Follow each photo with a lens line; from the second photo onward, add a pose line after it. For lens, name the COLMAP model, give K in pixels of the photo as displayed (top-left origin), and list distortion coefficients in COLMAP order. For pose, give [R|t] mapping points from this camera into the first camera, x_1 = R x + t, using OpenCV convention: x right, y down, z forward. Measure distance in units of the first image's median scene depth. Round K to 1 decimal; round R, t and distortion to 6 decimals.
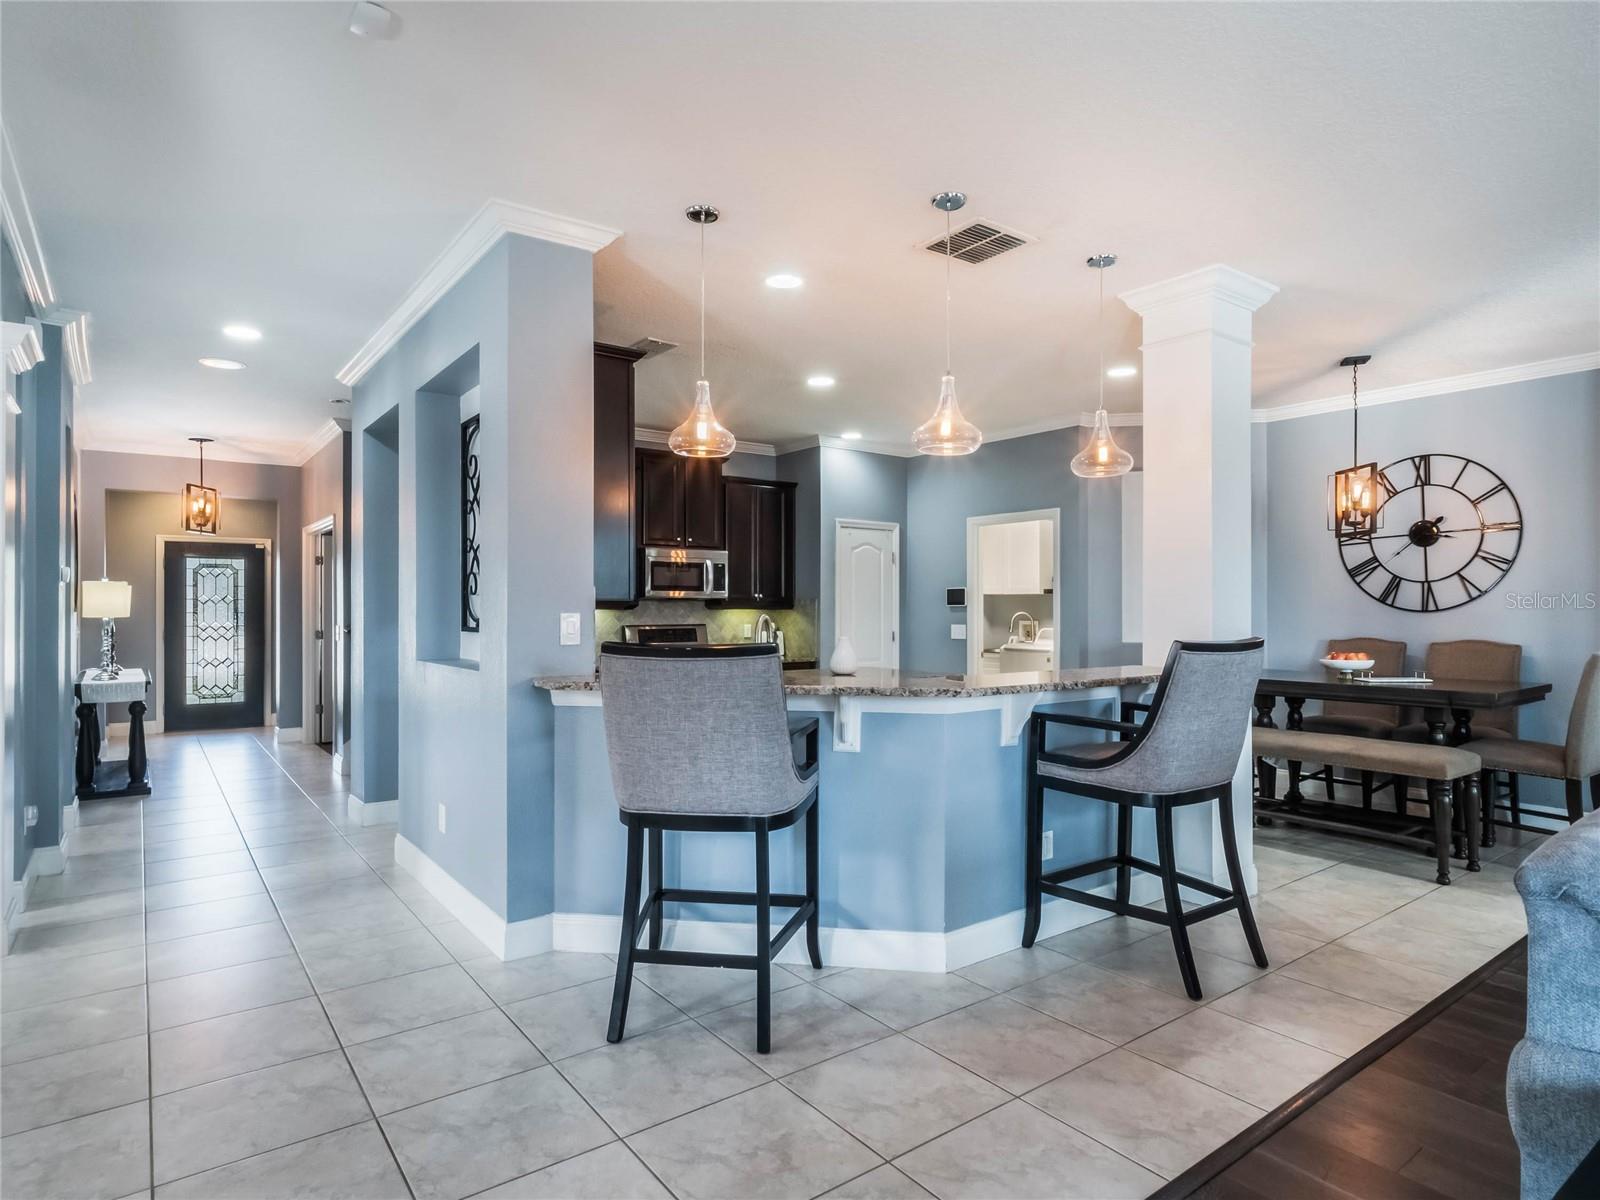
lens RADIAL K [[893.8, 0, 801.3], [0, 893.8, 606.8], [0, 0, 1]] dist [-0.002338, 0.000301]
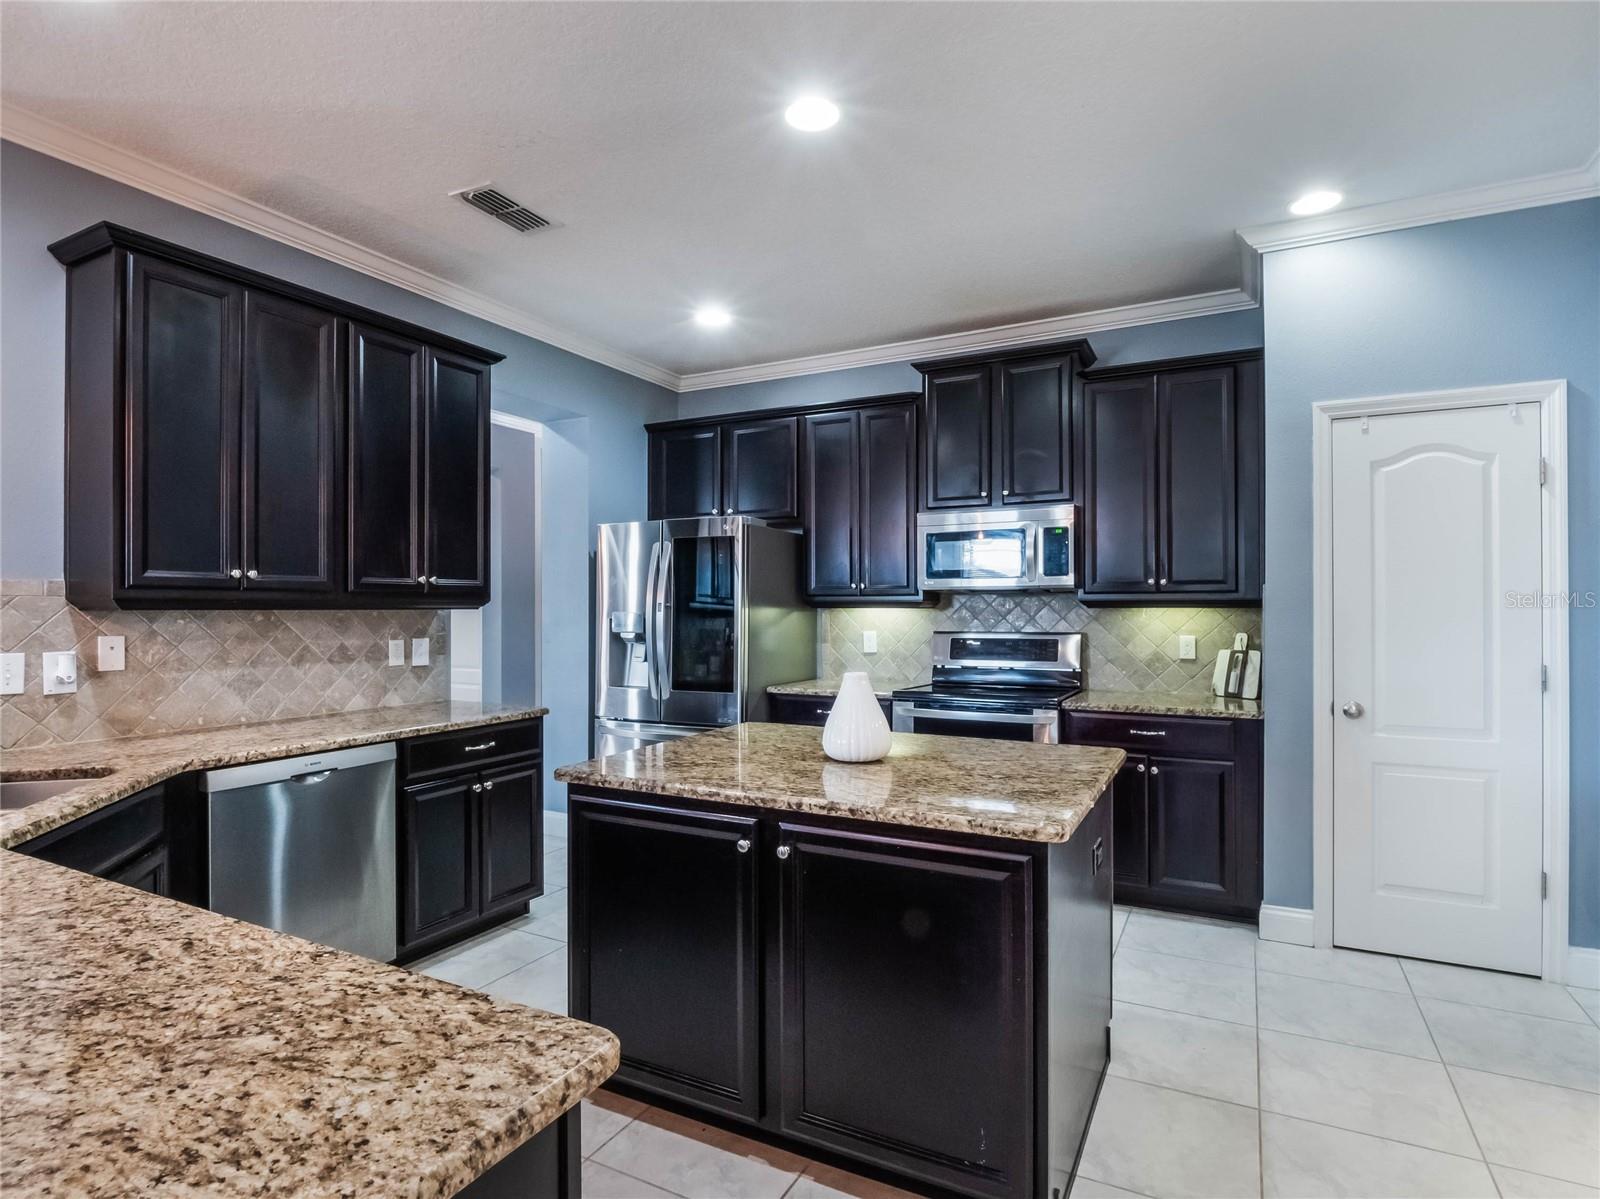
lens RADIAL K [[807.3, 0, 811.6], [0, 807.3, 599.7], [0, 0, 1]] dist [-0.013009, -0.000594]
pose [[0.439030, -0.007871, -0.898438, 0.377760], [0.002232, 0.999968, -0.007670, 0.001857], [0.898470, 0.001362, 0.439033, 0.796589]]
